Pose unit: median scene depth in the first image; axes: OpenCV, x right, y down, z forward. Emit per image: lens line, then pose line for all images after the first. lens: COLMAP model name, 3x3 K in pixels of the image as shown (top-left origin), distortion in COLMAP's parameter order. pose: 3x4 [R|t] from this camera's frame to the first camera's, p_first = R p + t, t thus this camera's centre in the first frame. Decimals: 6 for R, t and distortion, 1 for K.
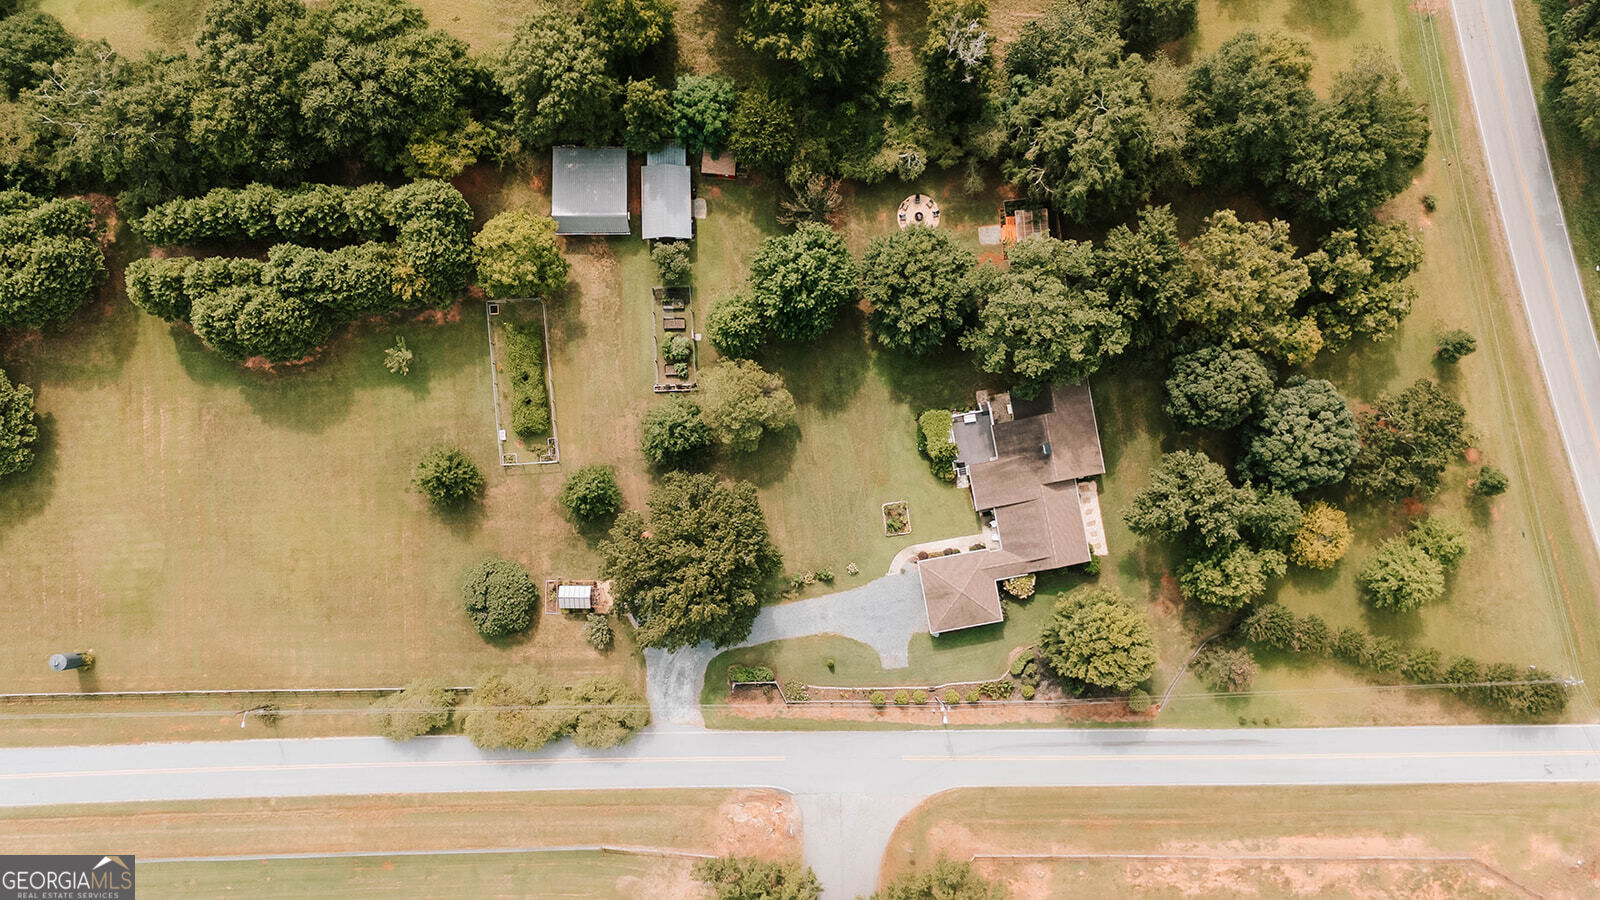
lens RADIAL K [[1502.3, 0, 798.2], [0, 1502.3, 542.9], [0, 0, 1]] dist [0.199125, -0.470558]
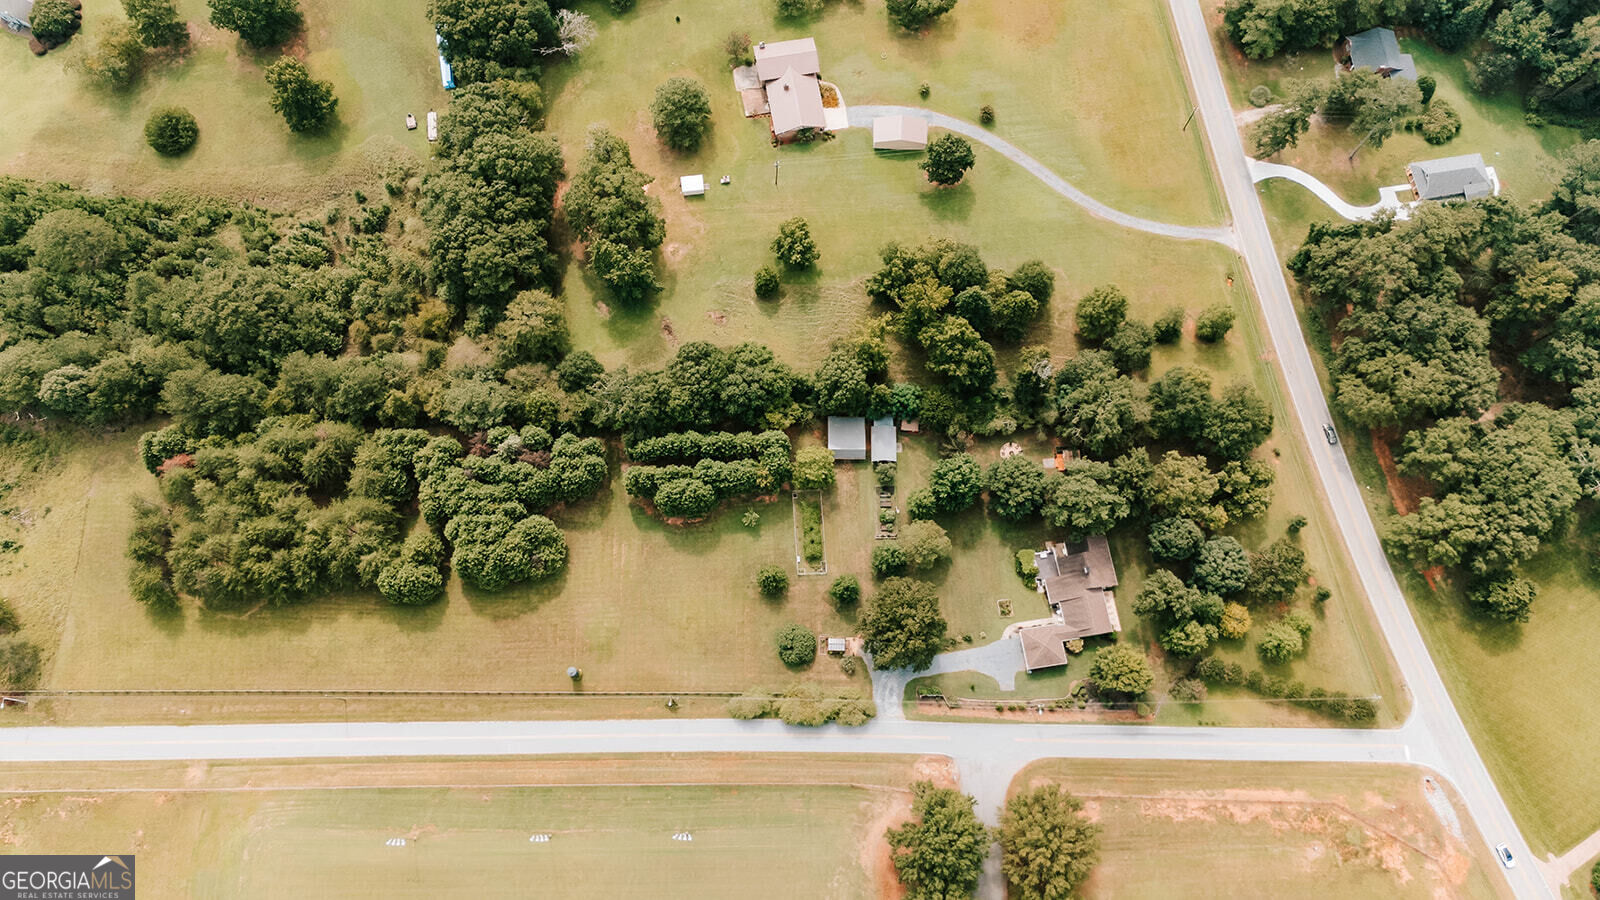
lens RADIAL K [[1145.7, 0, 800.0], [0, 1145.7, 450.0], [0, 0, 1]] dist [0.117195, -0.182479]
pose [[0.999756, 0.015287, -0.015962, -0.174379], [-0.018855, 0.966731, -0.255099, 0.167988], [0.011532, 0.255338, 0.966783, -0.444879]]
